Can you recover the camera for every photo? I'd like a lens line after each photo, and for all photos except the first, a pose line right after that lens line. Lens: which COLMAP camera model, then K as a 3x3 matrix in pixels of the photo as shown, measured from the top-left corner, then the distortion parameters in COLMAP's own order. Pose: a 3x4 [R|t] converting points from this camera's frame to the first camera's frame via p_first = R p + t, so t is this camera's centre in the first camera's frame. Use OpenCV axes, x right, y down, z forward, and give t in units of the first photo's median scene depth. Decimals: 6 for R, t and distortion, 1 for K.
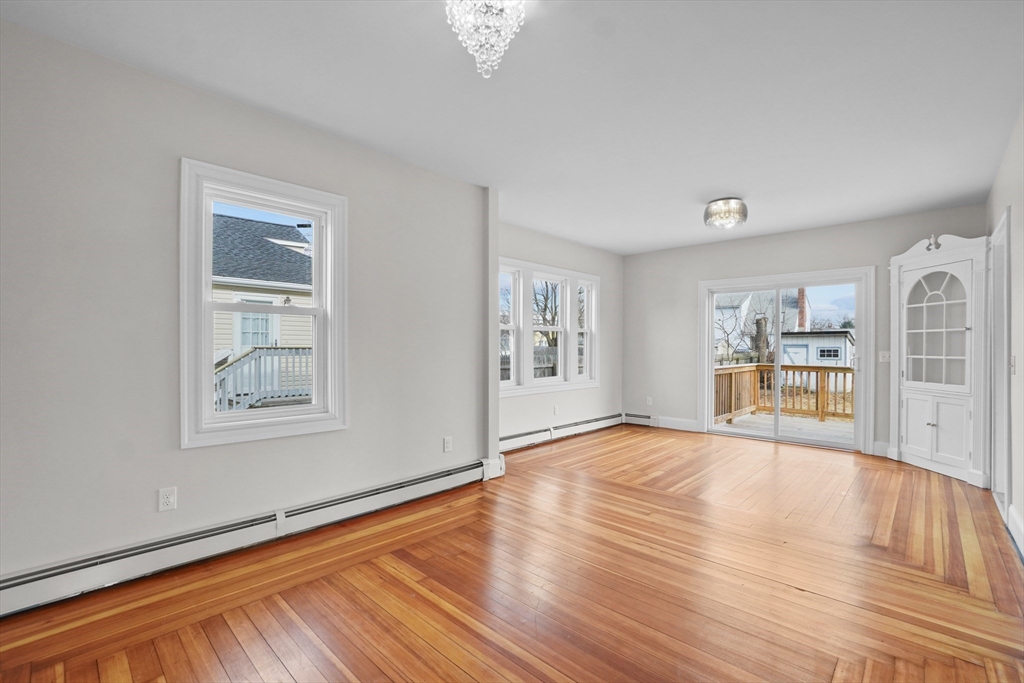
lens RADIAL K [[460.9, 0, 512.0], [0, 460.9, 347.3], [0, 0, 1]] dist [-0.014867, 0.000123]
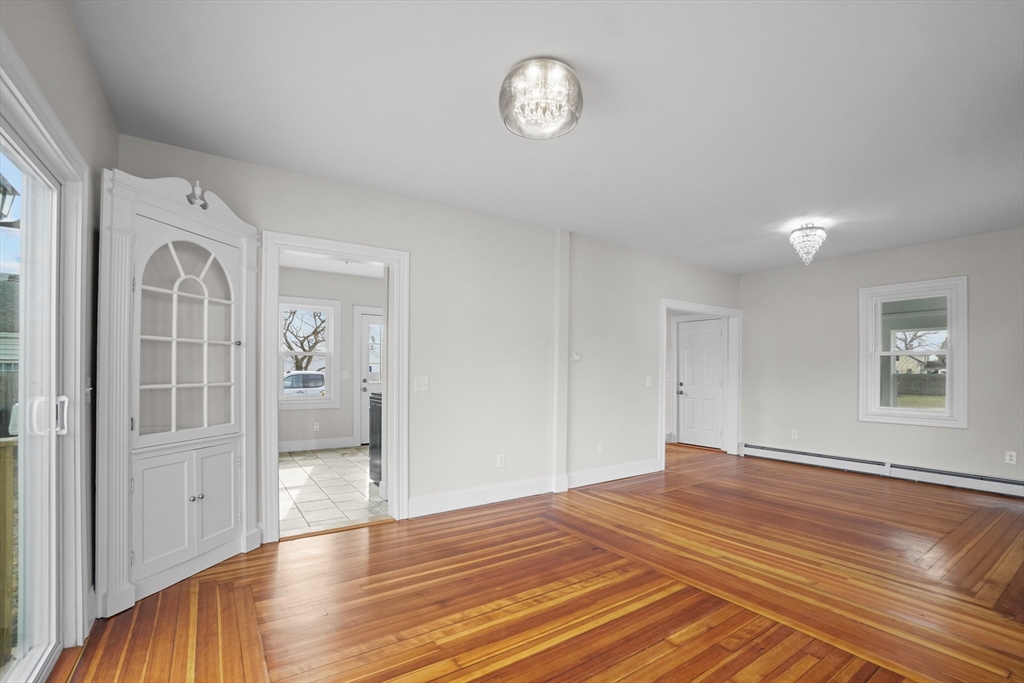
lens RADIAL K [[465.5, 0, 514.7], [0, 465.5, 364.7], [0, 0, 1]] dist [-0.039580, 0.000029]
pose [[-0.977905, -0.009397, 0.208839, 0.393216], [-0.011188, 0.999910, -0.007397, -0.005997], [-0.208750, -0.009570, -0.977922, 1.513973]]
